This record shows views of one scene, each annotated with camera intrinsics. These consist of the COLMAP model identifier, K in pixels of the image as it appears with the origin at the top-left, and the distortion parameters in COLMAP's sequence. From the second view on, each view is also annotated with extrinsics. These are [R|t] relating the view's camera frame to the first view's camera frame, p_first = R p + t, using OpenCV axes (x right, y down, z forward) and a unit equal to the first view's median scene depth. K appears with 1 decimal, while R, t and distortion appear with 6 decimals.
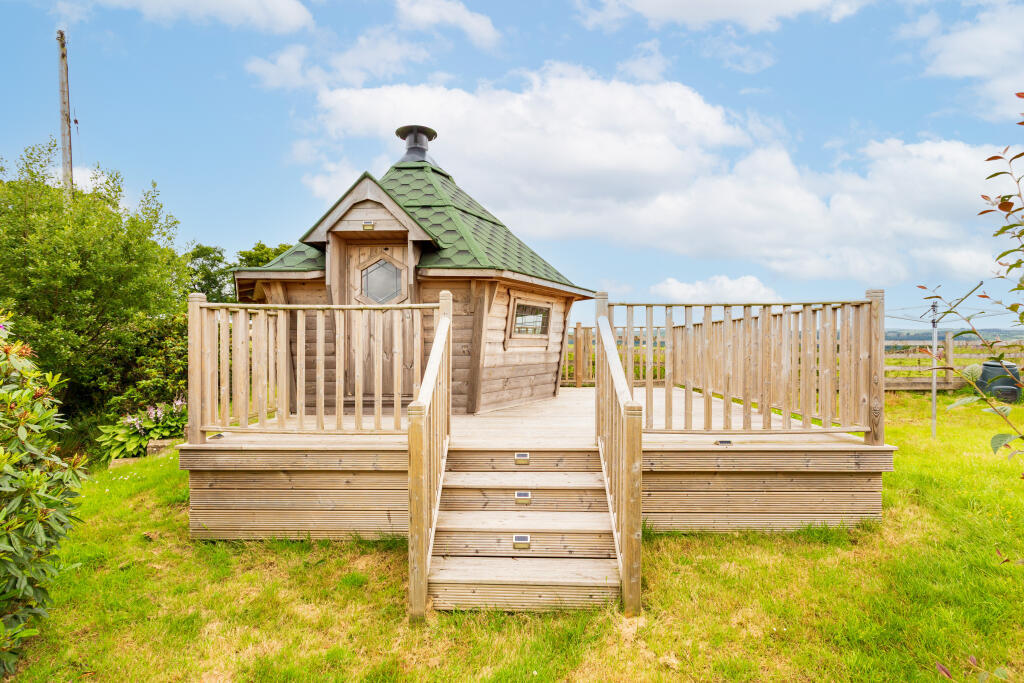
lens RADIAL K [[486.2, 0, 510.5], [0, 486.2, 345.8], [0, 0, 1]] dist [0.000736, 0.000940]
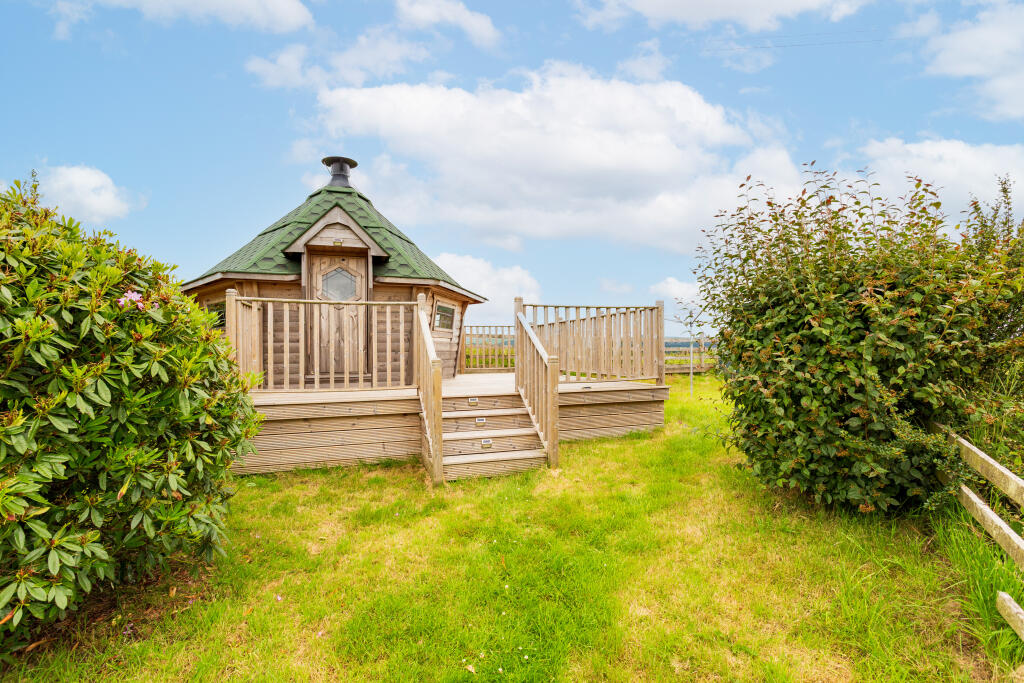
lens RADIAL K [[486.2, 0, 510.5], [0, 486.2, 345.8], [0, 0, 1]] dist [0.000736, 0.000940]
pose [[0.940755, -0.003484, 0.339070, -0.297988], [0.008729, 0.999865, -0.013945, 0.055629], [-0.338975, 0.016078, 0.940658, -0.393496]]
